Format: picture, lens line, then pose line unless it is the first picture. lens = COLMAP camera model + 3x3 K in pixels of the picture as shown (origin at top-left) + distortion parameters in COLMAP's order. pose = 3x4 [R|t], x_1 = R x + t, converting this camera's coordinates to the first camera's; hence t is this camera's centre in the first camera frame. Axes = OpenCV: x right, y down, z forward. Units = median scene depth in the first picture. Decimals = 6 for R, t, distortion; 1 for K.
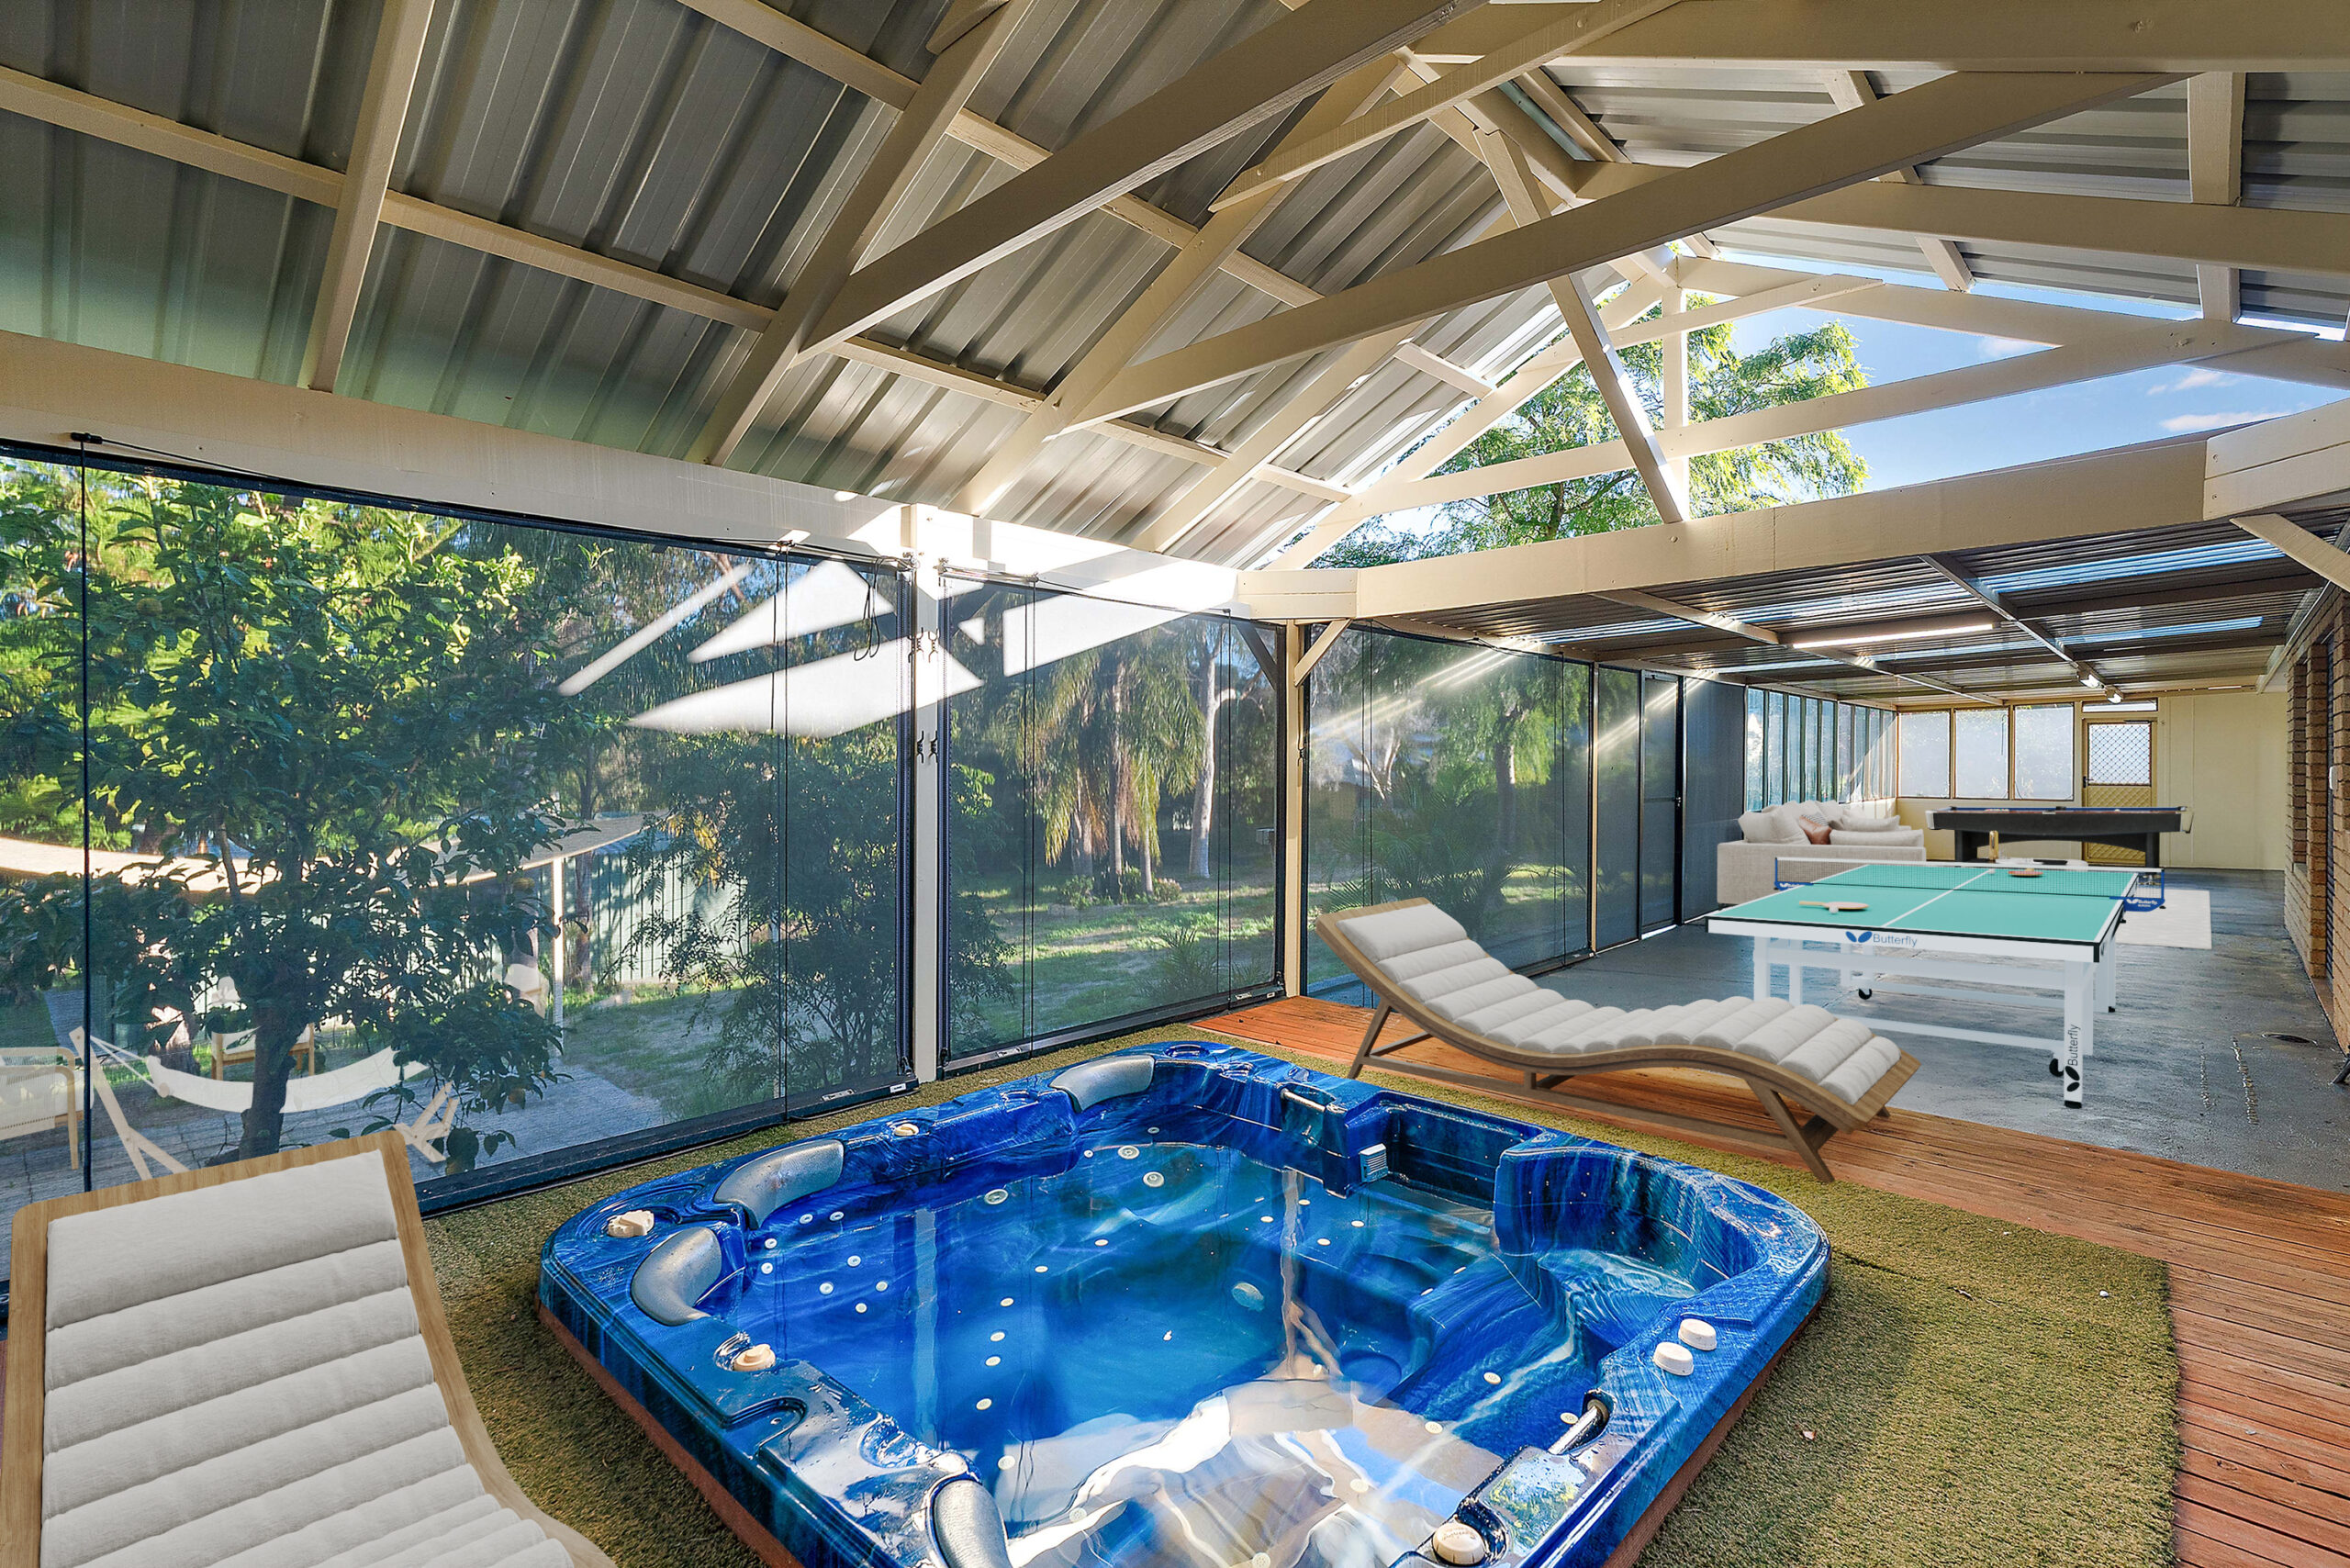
lens RADIAL K [[1088.2, 0, 1175.4], [0, 1088.2, 745.8], [0, 0, 1]] dist [0.000002, 0.001442]
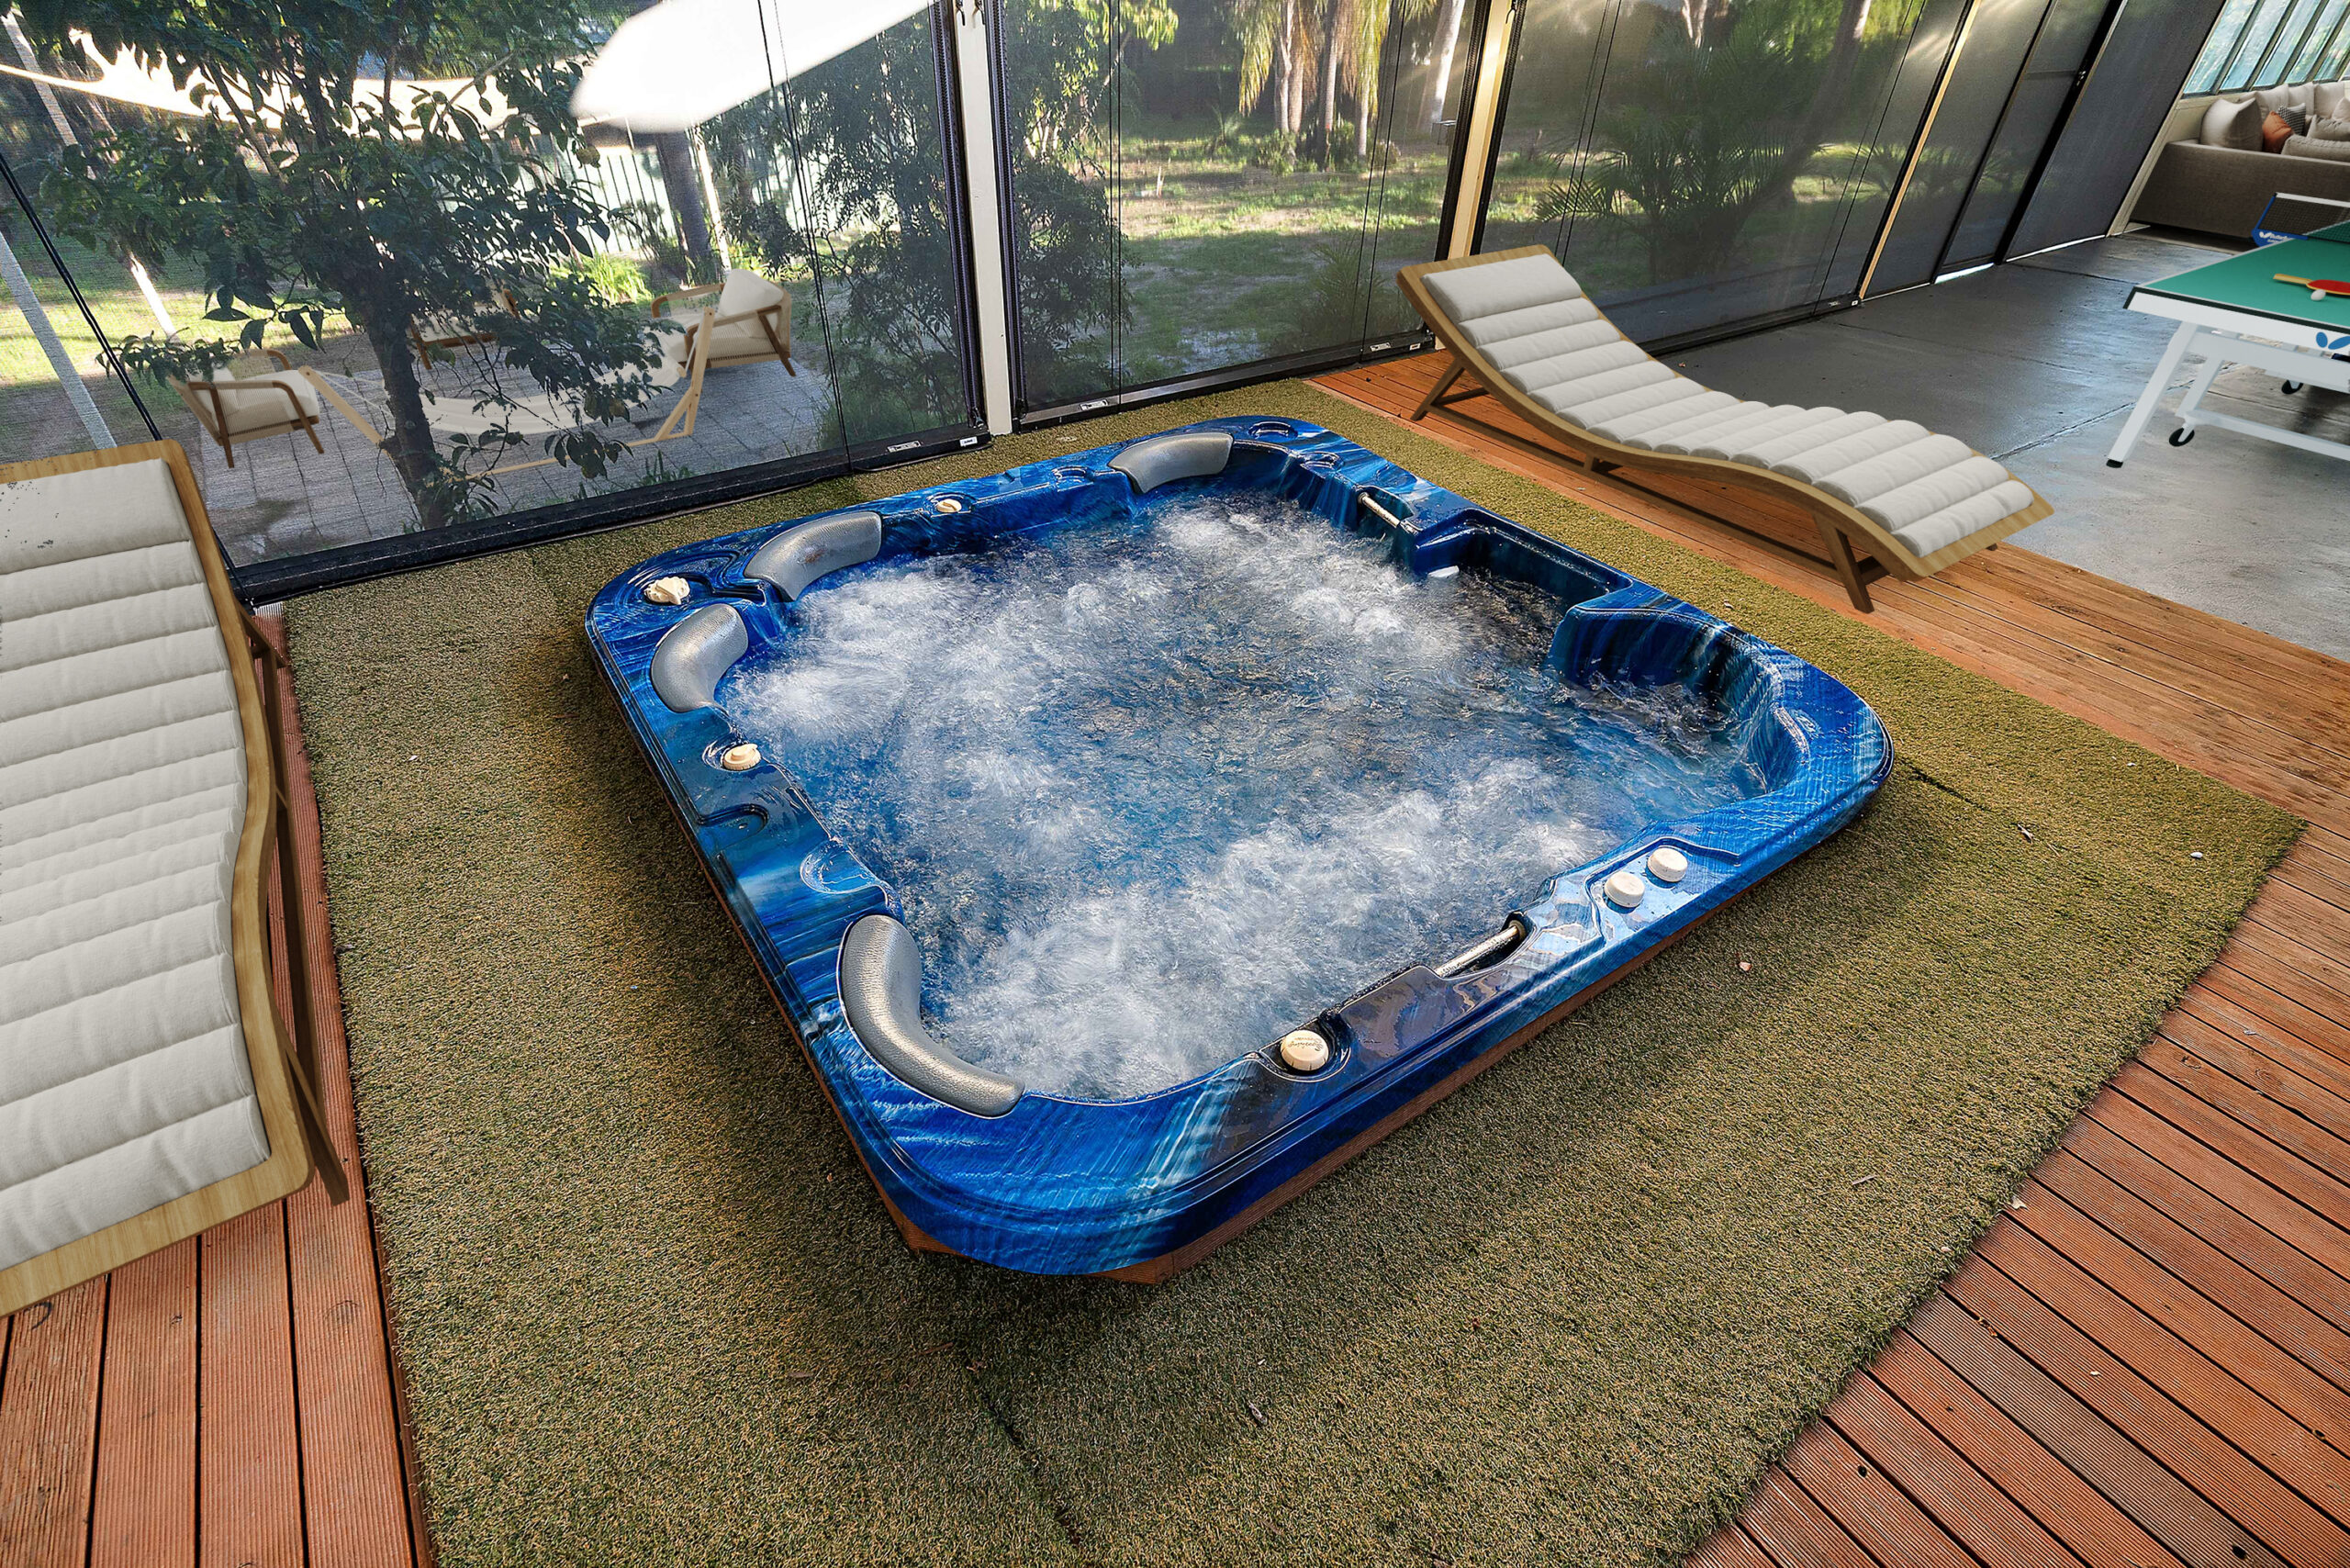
lens RADIAL K [[1076.9, 0, 1165.2], [0, 1076.9, 792.9], [0, 0, 1]] dist [-0.004802, 0.000660]
pose [[0.979871, 0.140985, -0.141334, 0.103306], [-0.020586, 0.775568, 0.630928, -0.051626], [0.198565, -0.615319, 0.762859, 0.140886]]
